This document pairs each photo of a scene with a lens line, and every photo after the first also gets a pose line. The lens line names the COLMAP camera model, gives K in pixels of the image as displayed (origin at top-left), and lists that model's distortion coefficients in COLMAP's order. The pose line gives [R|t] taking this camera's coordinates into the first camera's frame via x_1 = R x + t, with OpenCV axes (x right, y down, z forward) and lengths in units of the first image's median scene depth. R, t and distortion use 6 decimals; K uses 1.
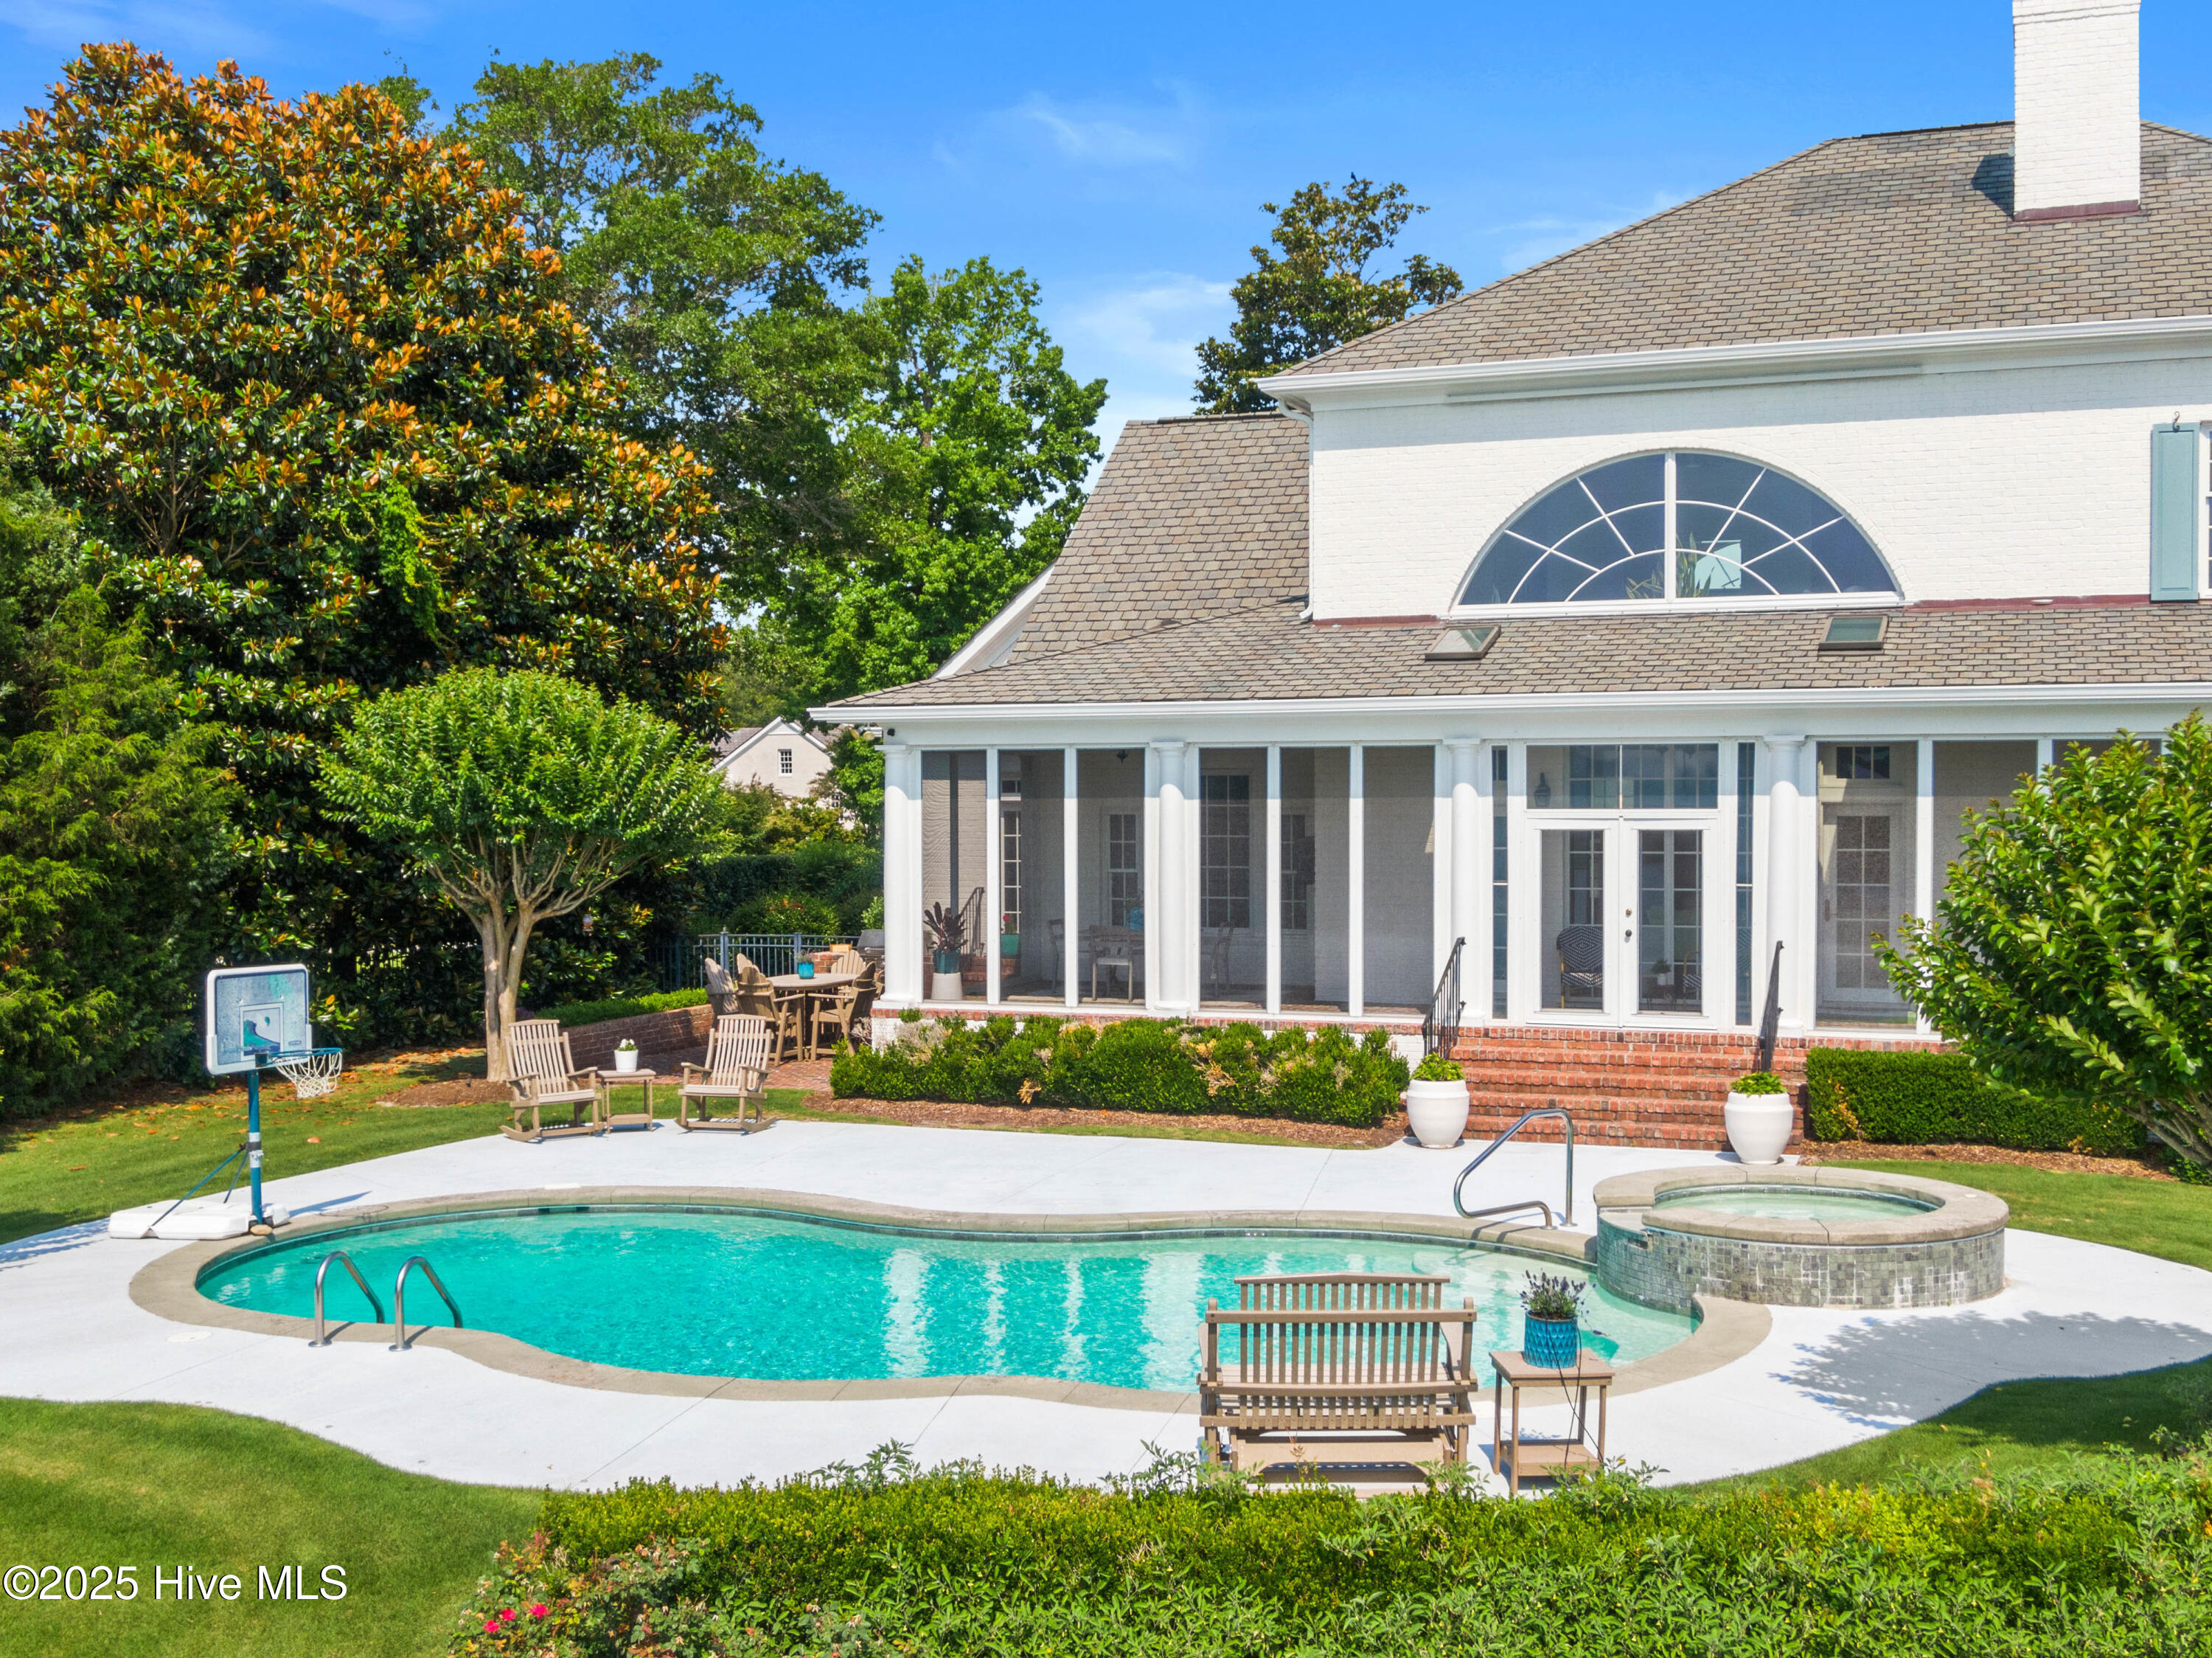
lens RADIAL K [[2389.0, 0, 1106.0], [0, 2389.0, 829.0], [0, 0, 1]] dist [0.015749, -0.033600]
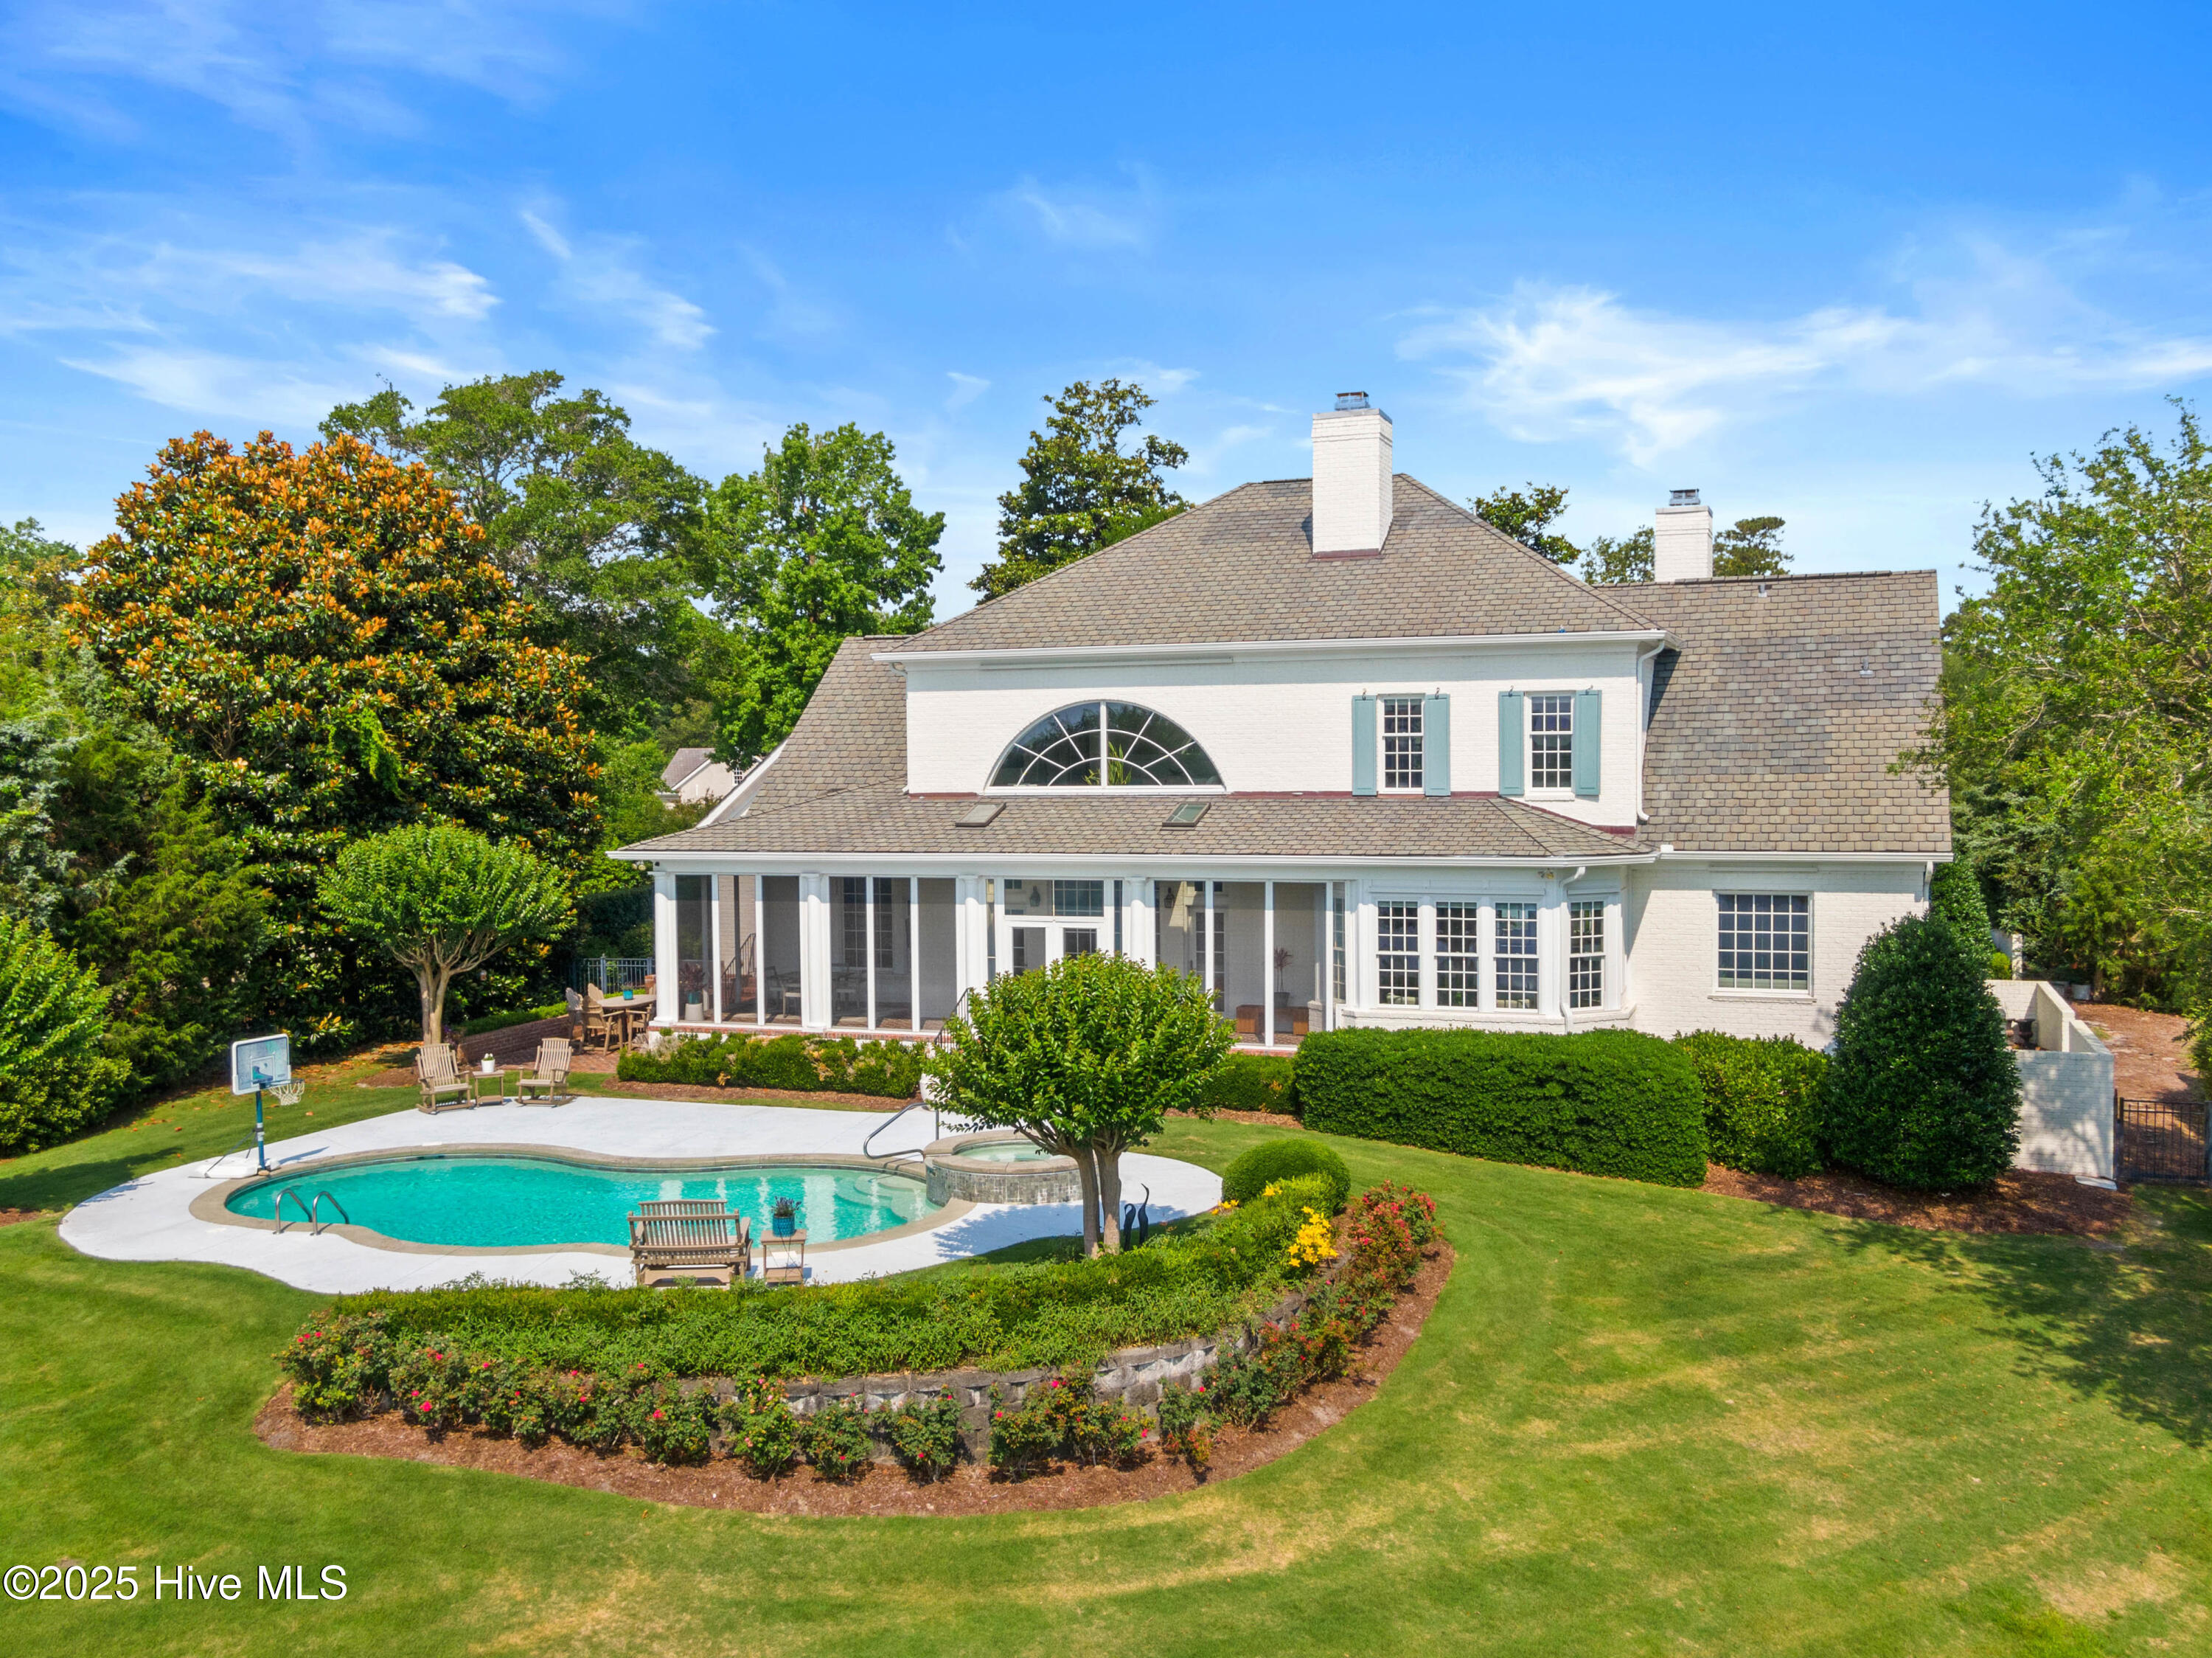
lens RADIAL K [[1966.6, 0, 1106.0], [0, 1966.6, 829.0], [0, 0, 1]] dist [0.017254, 0.010325]
pose [[0.999728, -0.009764, 0.021174, 0.204729], [0.009255, 0.999669, 0.024008, -0.098273], [-0.021402, -0.023806, 0.999487, -0.417946]]
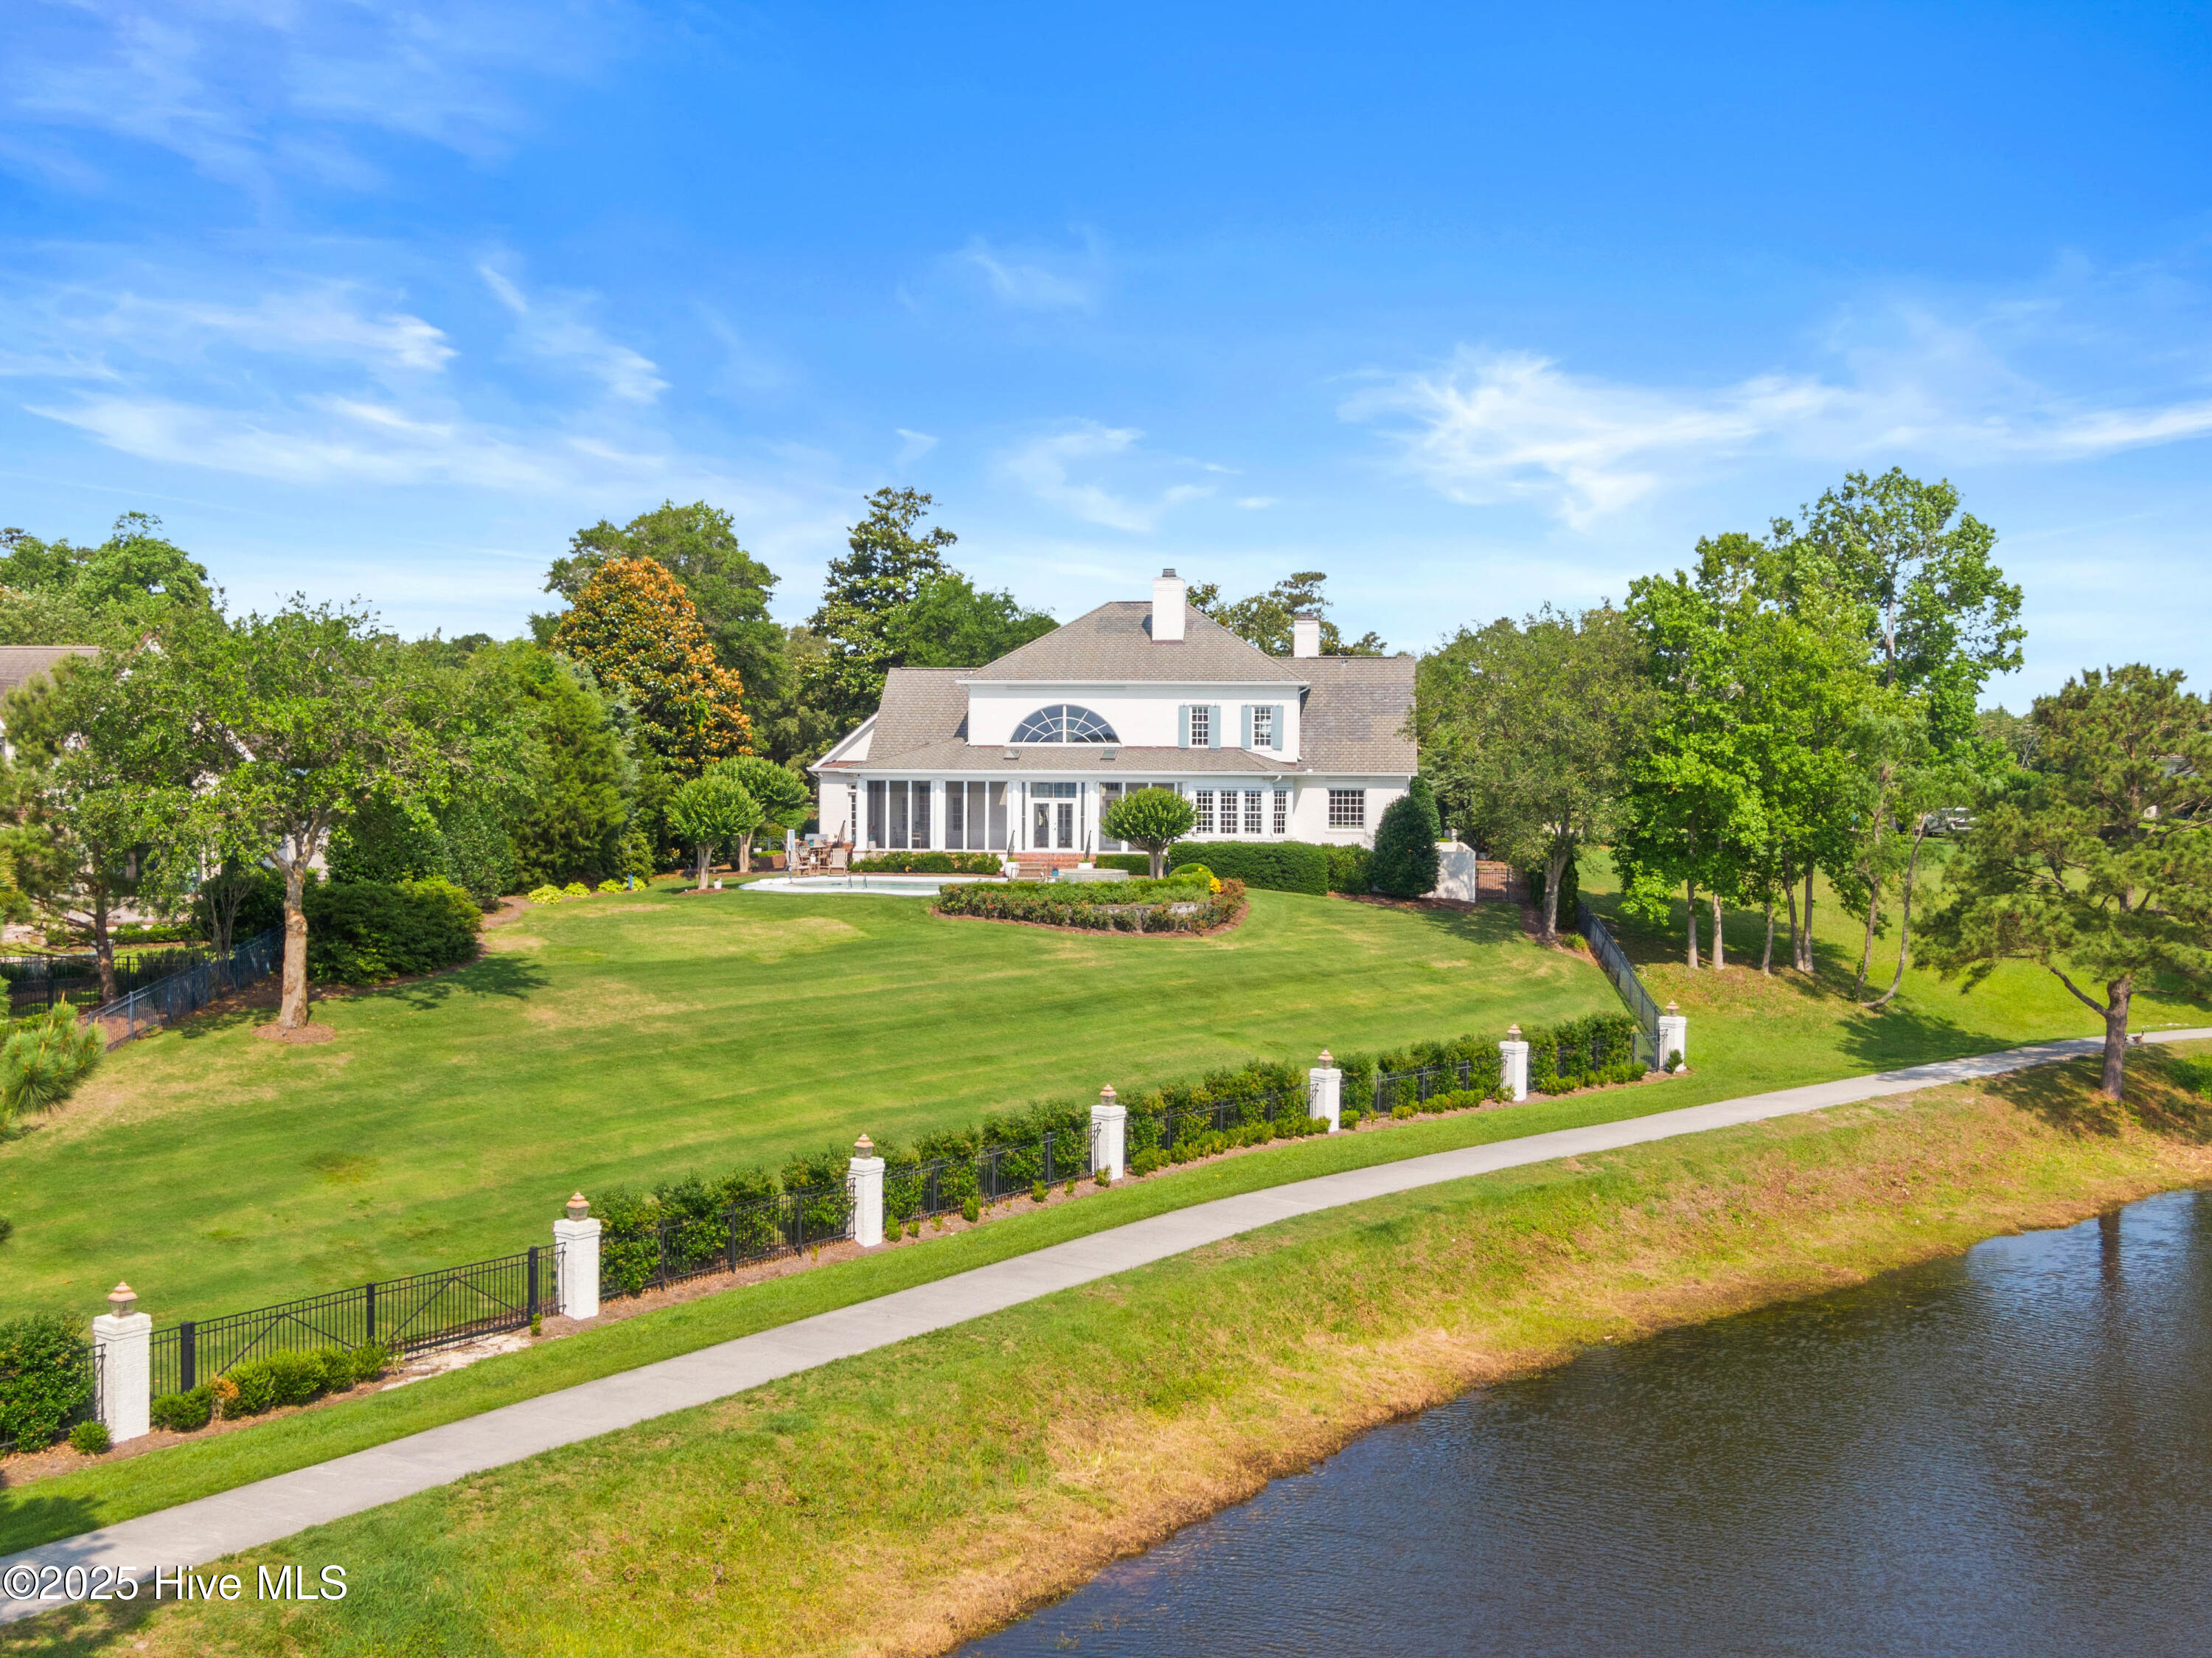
lens RADIAL K [[2226.8, 0, 1106.0], [0, 2226.8, 829.0], [0, 0, 1]] dist [0.000562, 0.001747]
pose [[0.965037, 0.000464, 0.262115, -0.630744], [-0.004521, 0.999879, 0.014875, -0.011453], [-0.262076, -0.015540, 0.964922, -2.445864]]
